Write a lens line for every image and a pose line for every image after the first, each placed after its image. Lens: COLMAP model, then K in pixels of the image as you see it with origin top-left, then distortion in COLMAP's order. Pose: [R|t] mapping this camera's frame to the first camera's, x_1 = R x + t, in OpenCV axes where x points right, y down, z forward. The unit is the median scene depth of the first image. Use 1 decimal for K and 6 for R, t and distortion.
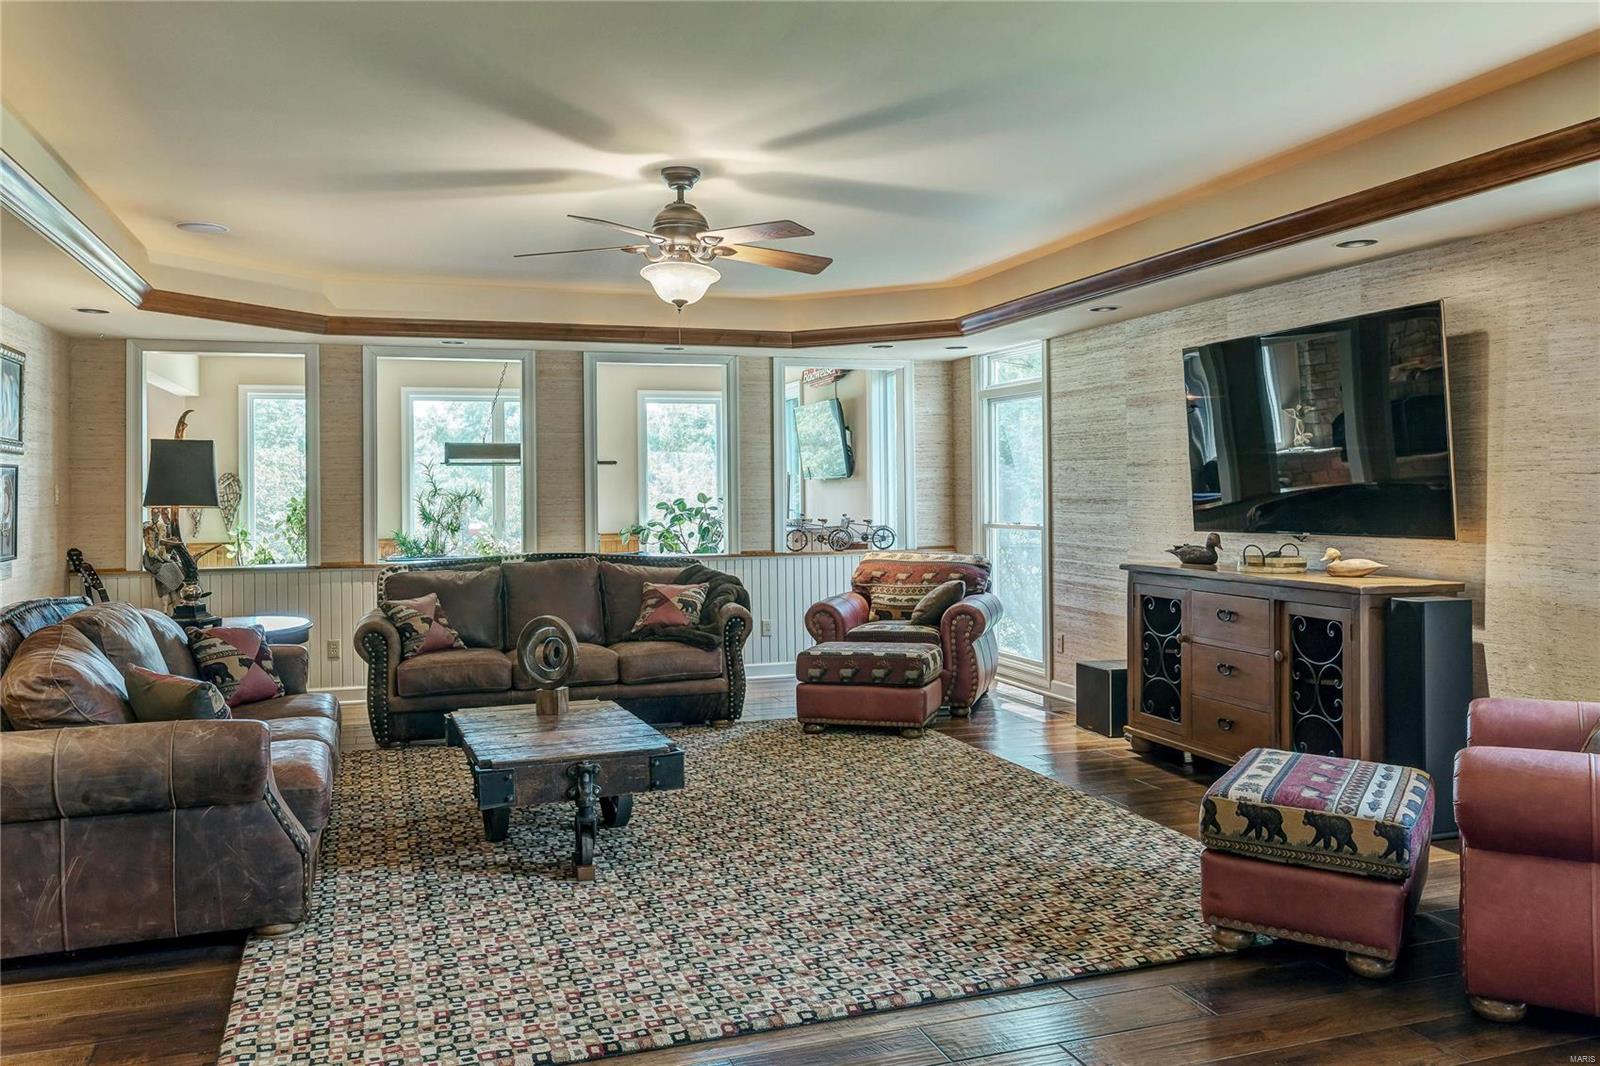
lens RADIAL K [[1246.3, 0, 831.8], [0, 1246.3, 481.5], [0, 0, 1]] dist [-0.013364, -0.008103]
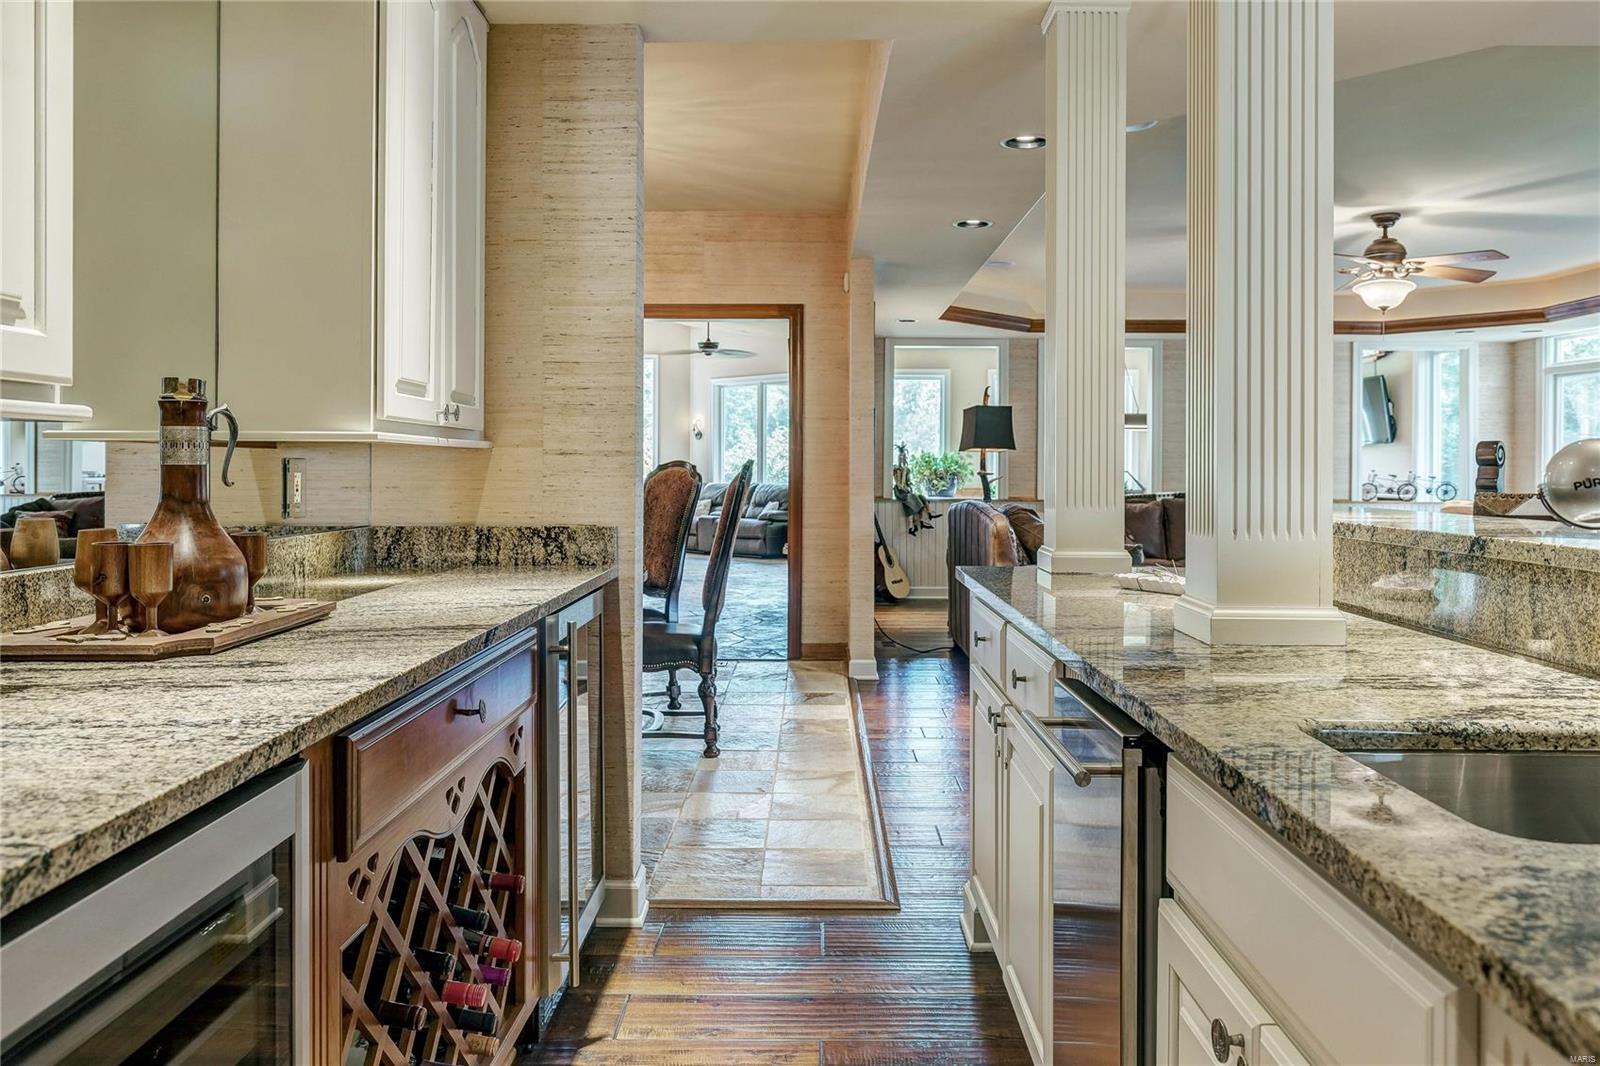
lens RADIAL K [[1169.0, 0, 807.5], [0, 1169.0, 470.0], [0, 0, 1]] dist [-0.006690, -0.003958]
pose [[0.939810, 0.018318, -0.341206, -0.257267], [-0.014140, 0.999792, 0.014727, 0.028060], [0.341404, -0.009016, 0.939873, -0.434640]]
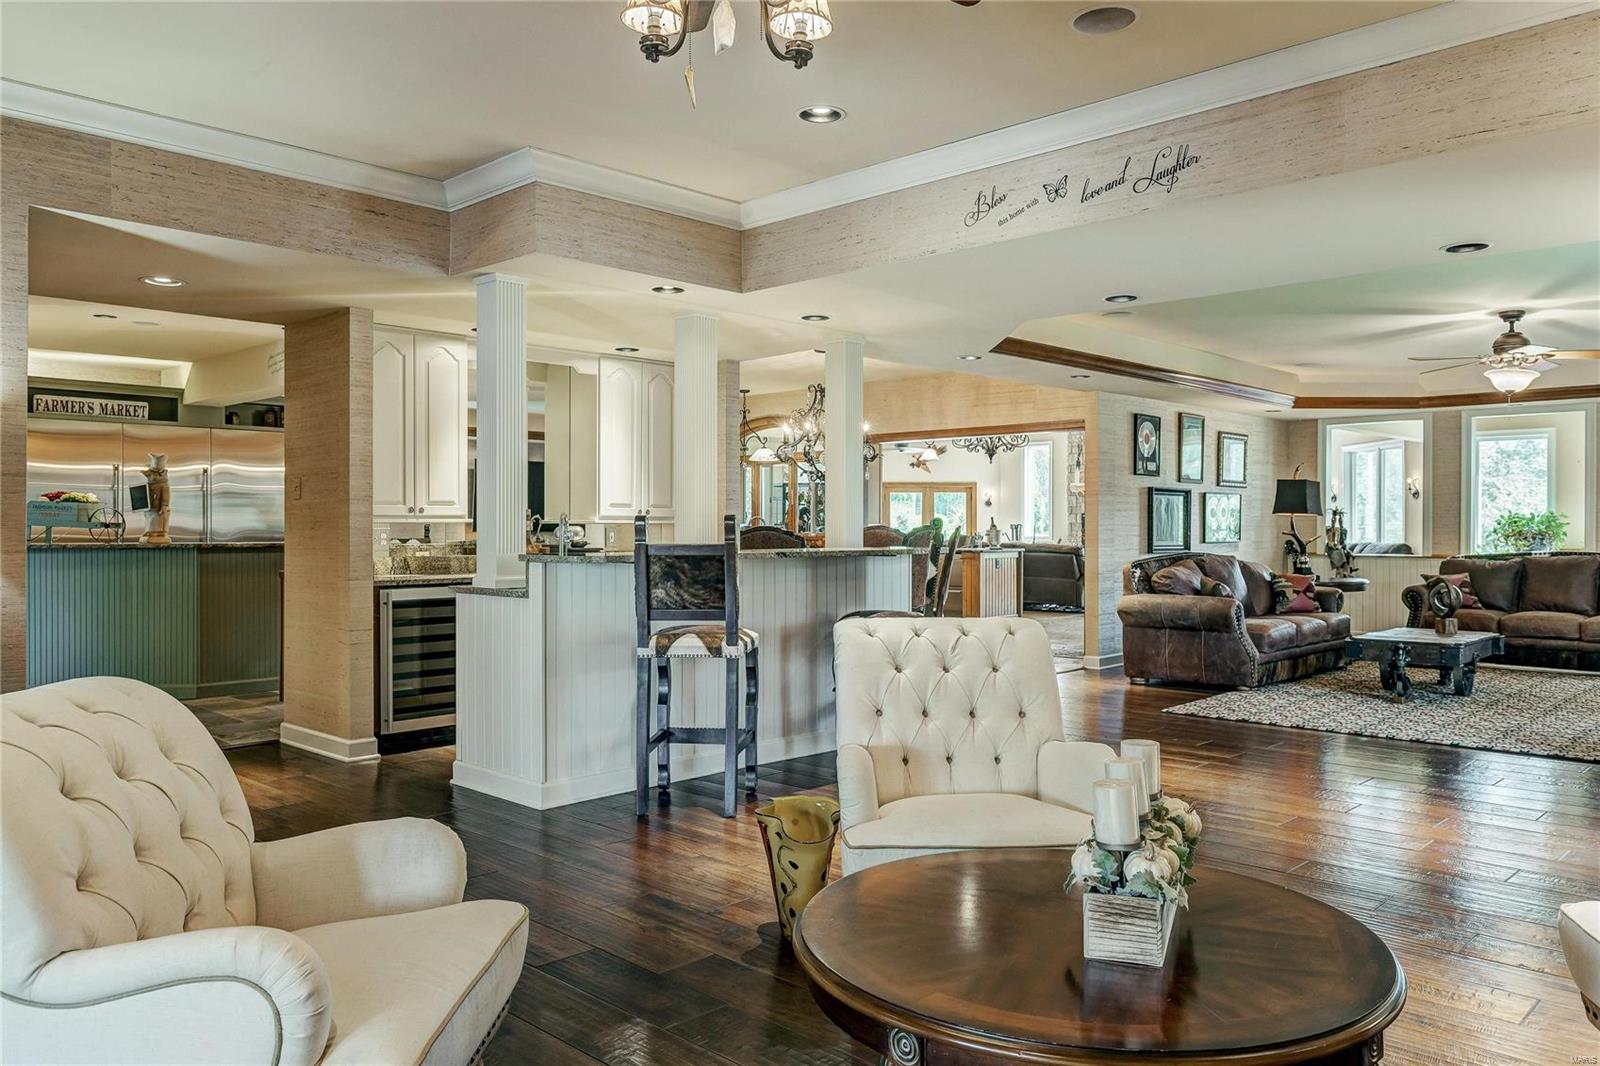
lens RADIAL K [[1169.0, 0, 807.7], [0, 1169.0, 530.8], [0, 0, 1]] dist [-0.006690, -0.003958]
pose [[0.445881, 0.017198, -0.894927, 0.780913], [0.001660, 0.999798, 0.020040, 0.008538], [0.895091, -0.010421, 0.445762, -0.490397]]
